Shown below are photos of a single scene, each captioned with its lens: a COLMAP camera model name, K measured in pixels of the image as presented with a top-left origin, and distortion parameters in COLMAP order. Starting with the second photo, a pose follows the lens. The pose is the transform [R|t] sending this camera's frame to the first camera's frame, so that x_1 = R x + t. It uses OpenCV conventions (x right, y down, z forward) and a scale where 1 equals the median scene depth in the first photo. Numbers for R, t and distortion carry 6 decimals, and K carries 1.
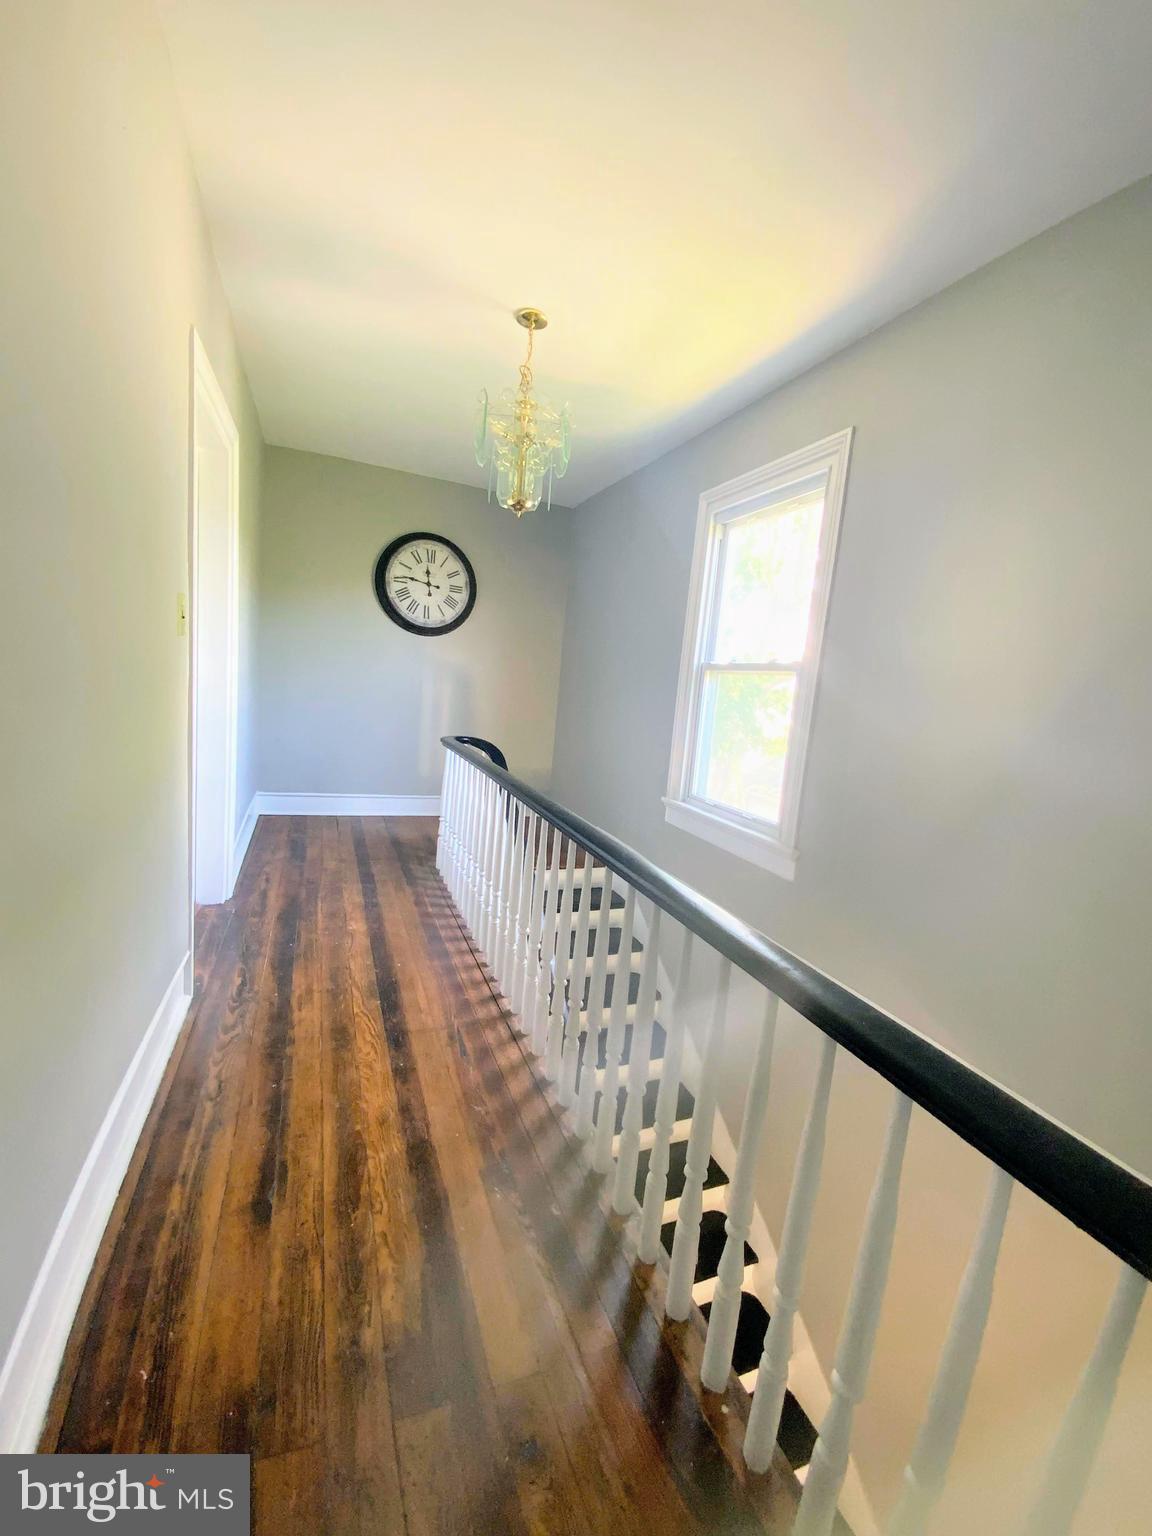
lens RADIAL K [[625.7, 0, 584.0], [0, 625.7, 781.3], [0, 0, 1]] dist [-0.000790, -0.006142]
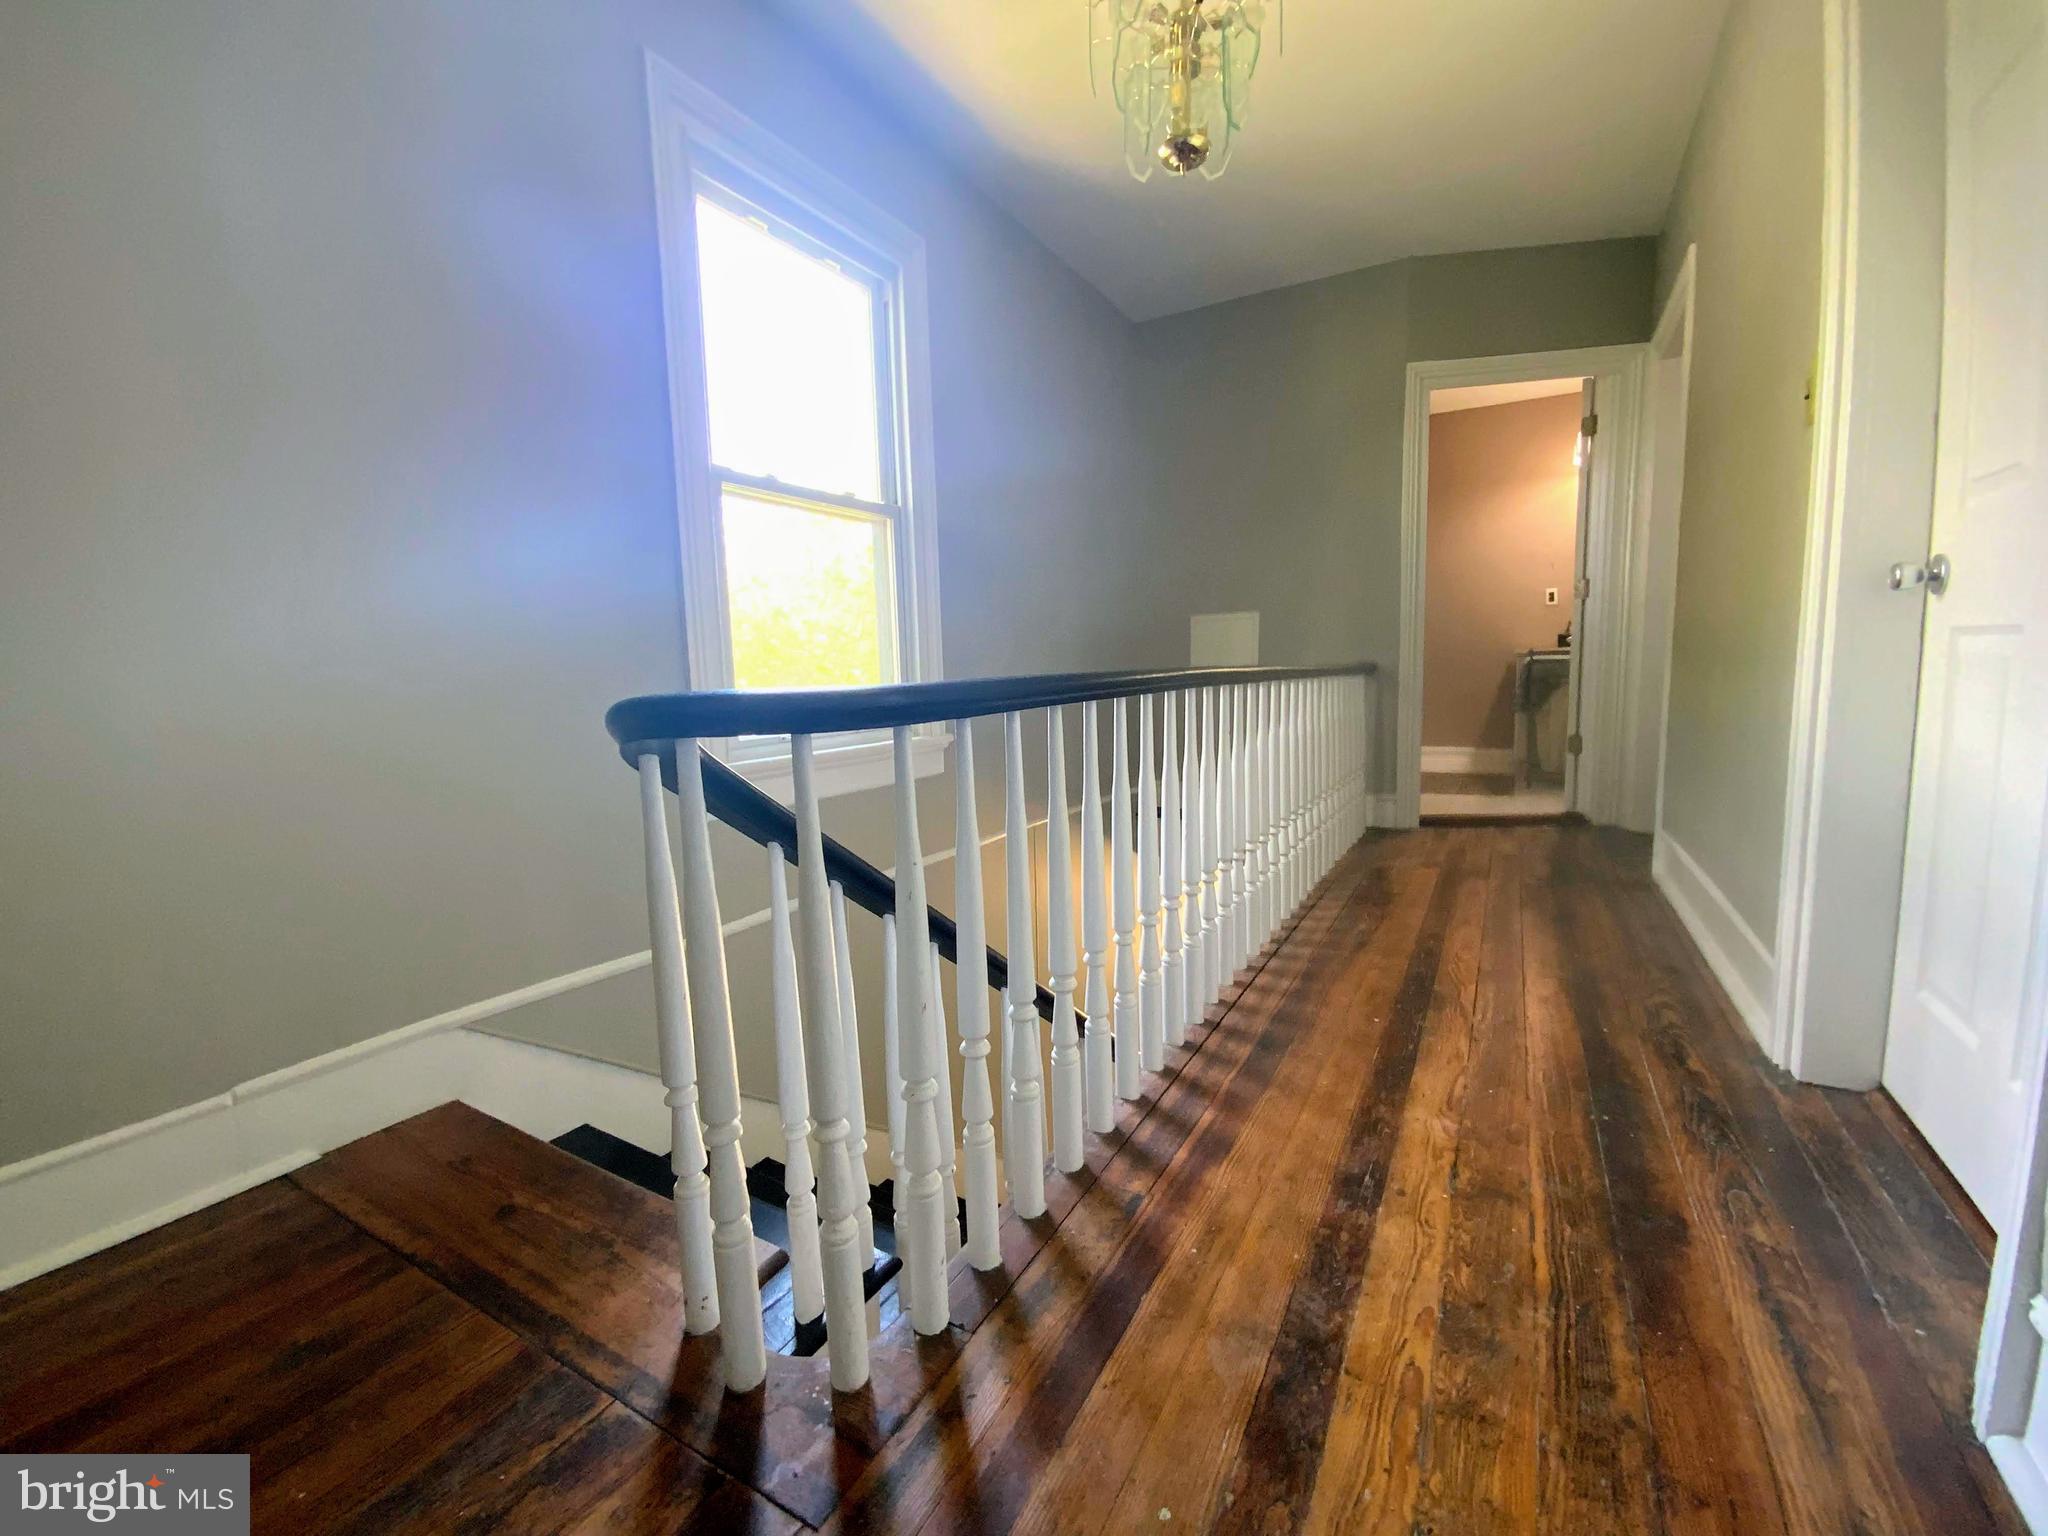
lens RADIAL K [[834.2, 0, 1019.7], [0, 834.2, 768.7], [0, 0, 1]] dist [-0.000790, -0.006142]
pose [[-0.603597, -0.169182, 0.779133, -0.570247], [0.098720, 0.953848, 0.283599, -0.144475], [-0.791154, 0.248095, -0.559038, 1.426376]]
